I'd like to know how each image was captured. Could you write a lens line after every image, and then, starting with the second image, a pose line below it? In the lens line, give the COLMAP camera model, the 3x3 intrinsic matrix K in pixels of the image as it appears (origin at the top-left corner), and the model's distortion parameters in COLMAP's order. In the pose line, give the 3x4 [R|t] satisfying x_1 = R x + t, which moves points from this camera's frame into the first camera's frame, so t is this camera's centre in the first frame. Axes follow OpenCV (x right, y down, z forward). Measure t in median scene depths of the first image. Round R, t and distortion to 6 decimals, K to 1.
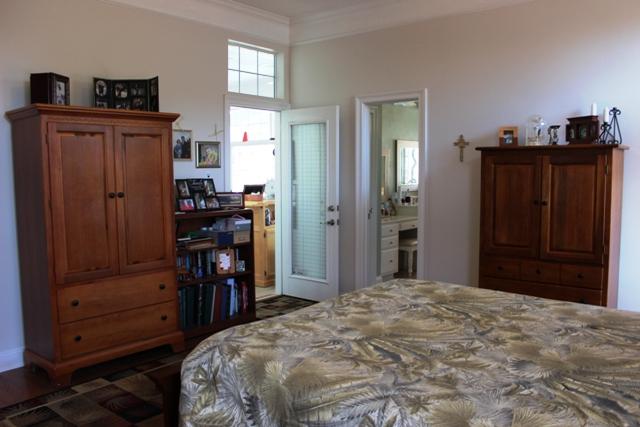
lens RADIAL K [[541.0, 0, 320.1], [0, 541.0, 213.5], [0, 0, 1]] dist [-0.110558, 0.038937]
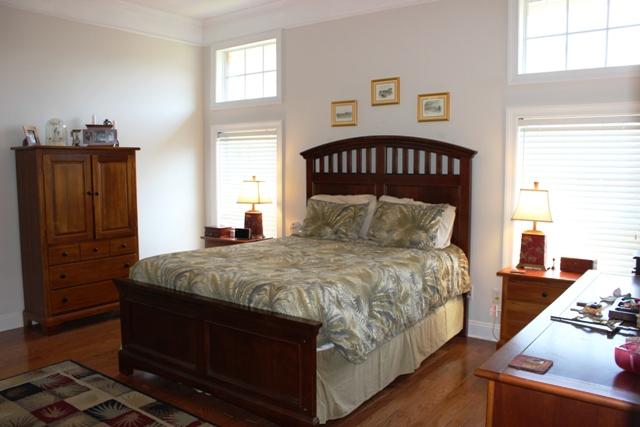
lens RADIAL K [[541.0, 0, 320.3], [0, 541.0, 214.7], [0, 0, 1]] dist [-0.110558, 0.038937]
pose [[-0.021312, -0.085785, 0.996086, -0.783965], [0.082740, 0.992743, 0.087268, -0.033340], [-0.996343, 0.084276, -0.014059, 0.483804]]
